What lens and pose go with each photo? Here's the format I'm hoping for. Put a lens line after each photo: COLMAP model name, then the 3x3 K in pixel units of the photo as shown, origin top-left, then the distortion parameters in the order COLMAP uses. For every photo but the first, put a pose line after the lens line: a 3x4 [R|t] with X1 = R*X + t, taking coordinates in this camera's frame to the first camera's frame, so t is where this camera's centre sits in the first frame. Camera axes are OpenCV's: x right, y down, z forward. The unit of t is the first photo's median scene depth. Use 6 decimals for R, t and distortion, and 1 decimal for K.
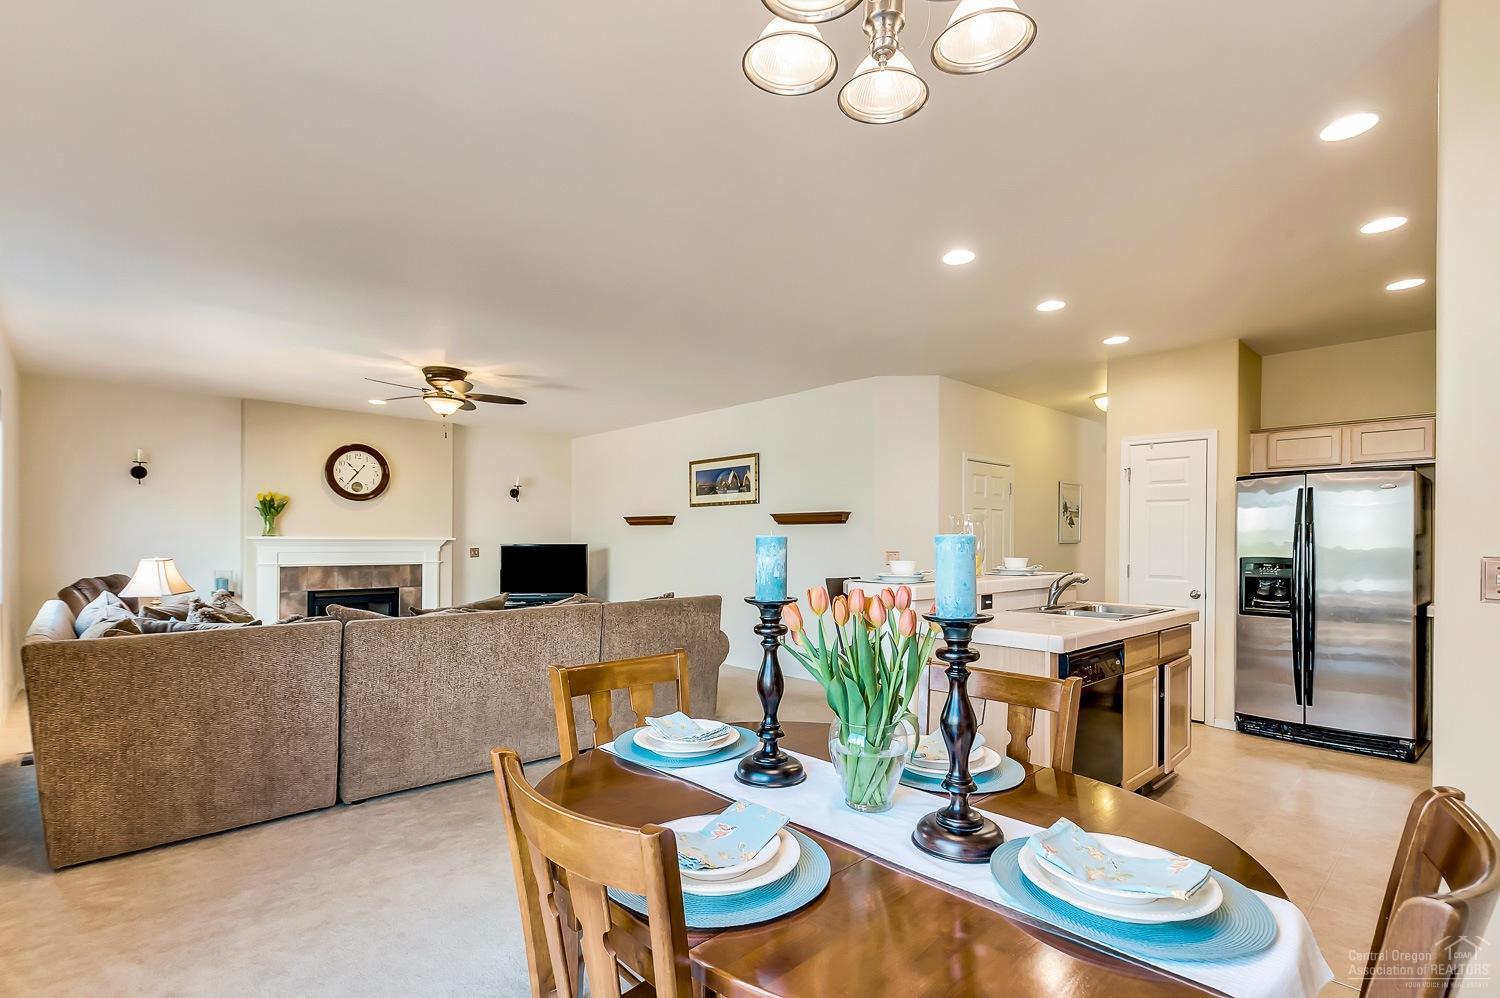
lens RADIAL K [[713.4, 0, 753.0], [0, 713.4, 555.4], [0, 0, 1]] dist [0.049909, -0.000118]
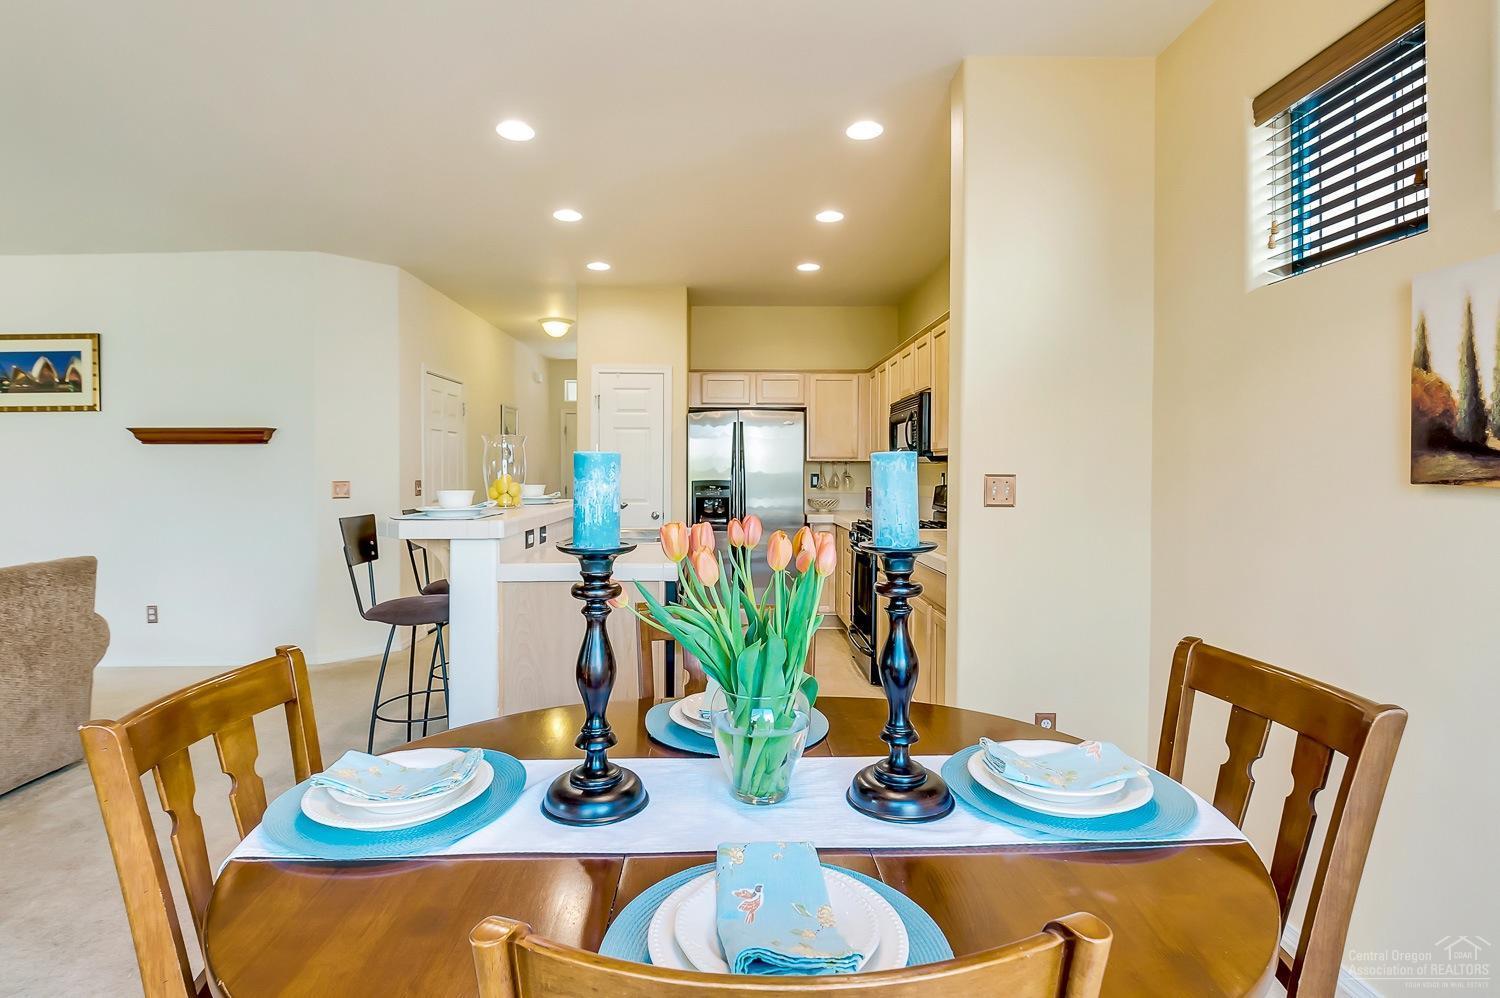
lens RADIAL K [[753.9, 0, 750.0], [0, 753.9, 499.0], [0, 0, 1]] dist [-0.018714, -0.000839]
pose [[0.670678, -0.033503, 0.740991, -0.146029], [0.019488, 0.999430, 0.027549, 0.000358], [-0.741492, -0.004036, 0.670949, 0.151390]]
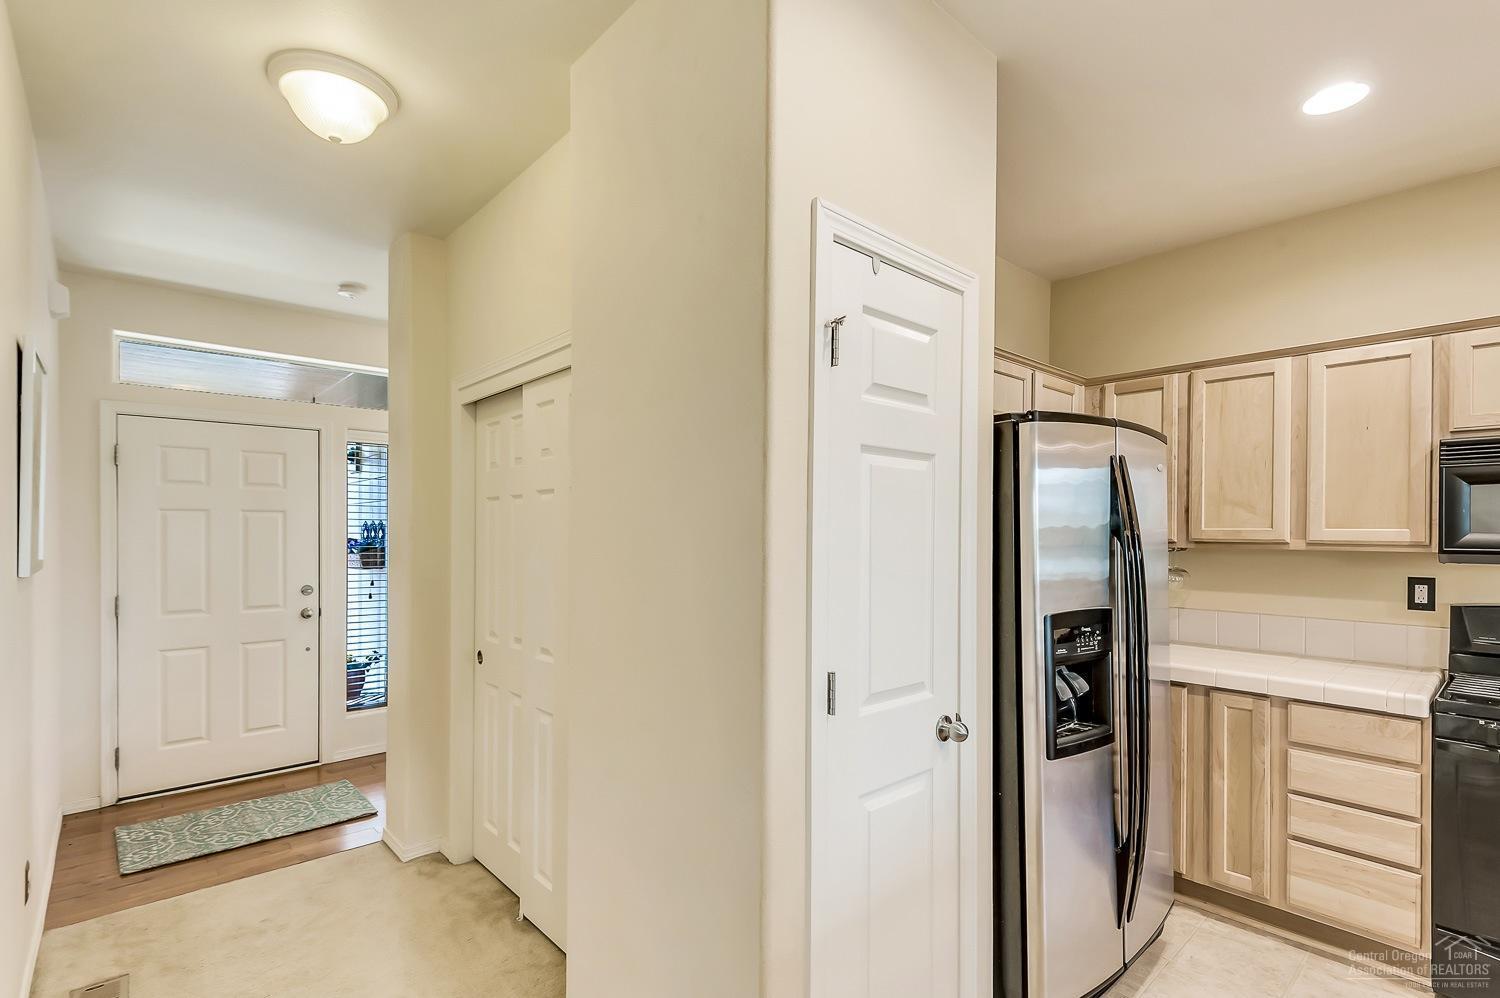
lens RADIAL K [[698.7, 0, 749.6], [0, 698.7, 554.2], [0, 0, 1]] dist [0.032554, -0.000046]
pose [[0.028883, -0.037998, 0.998860, 0.288237], [0.014551, 0.999187, 0.037590, -0.048999], [-0.999477, 0.013448, 0.029412, 1.175899]]
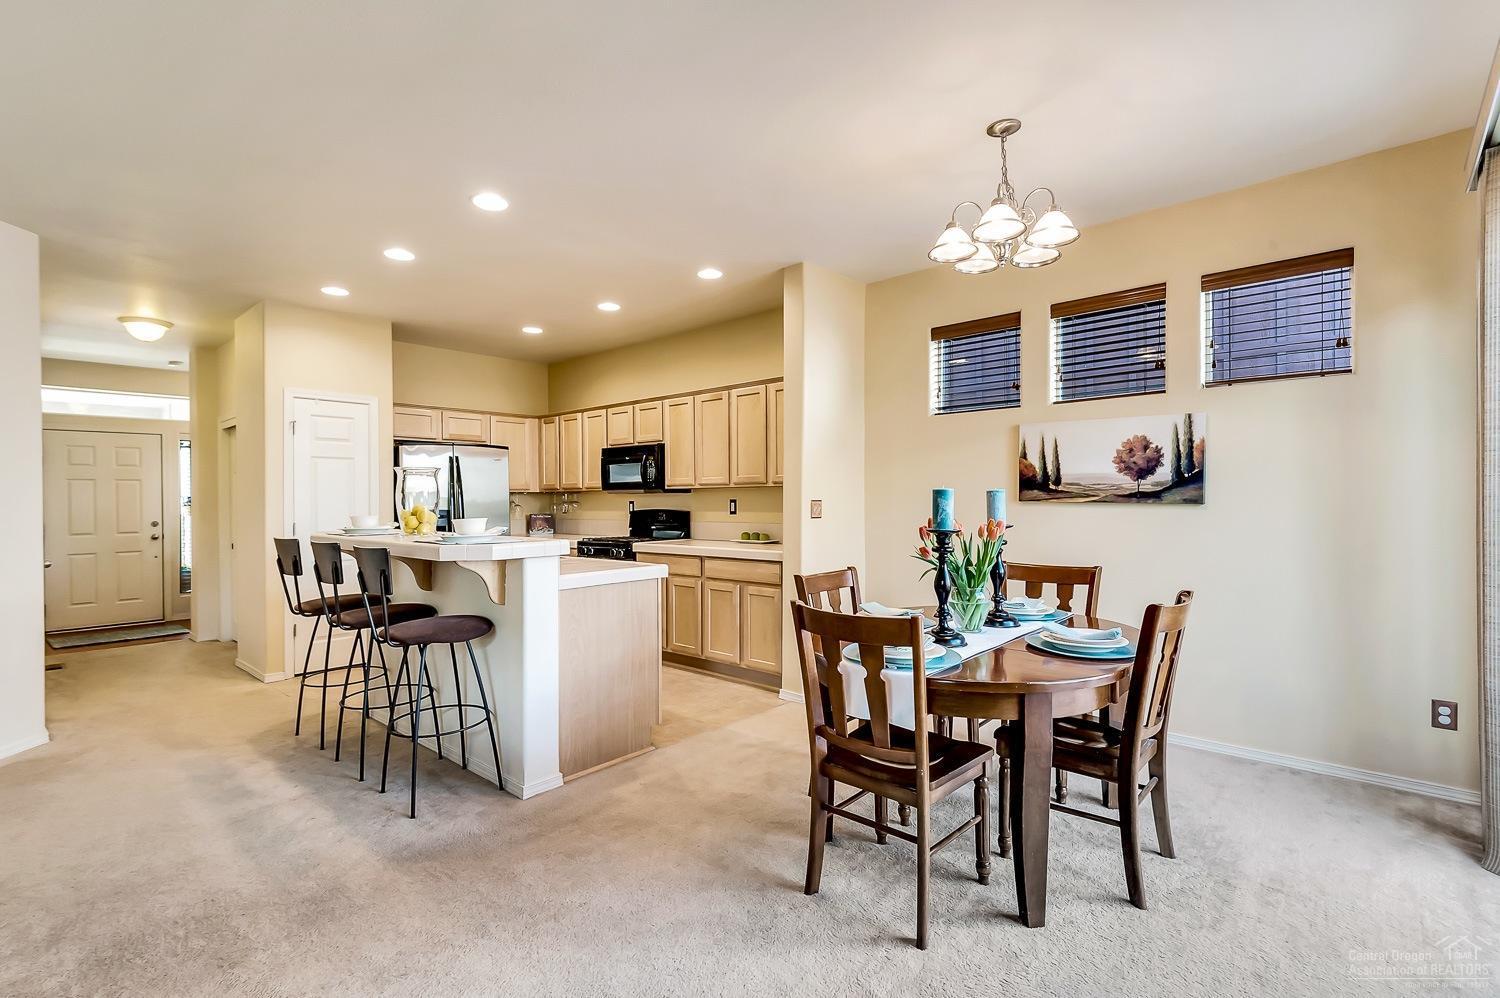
lens RADIAL K [[695.6, 0, 746.0], [0, 695.6, 517.4], [0, 0, 1]] dist [0.011629, -0.000363]
pose [[-0.076401, -0.032707, 0.996541, -0.514271], [0.027642, 0.999008, 0.034907, -0.010711], [-0.996694, 0.030214, -0.075421, 0.551685]]
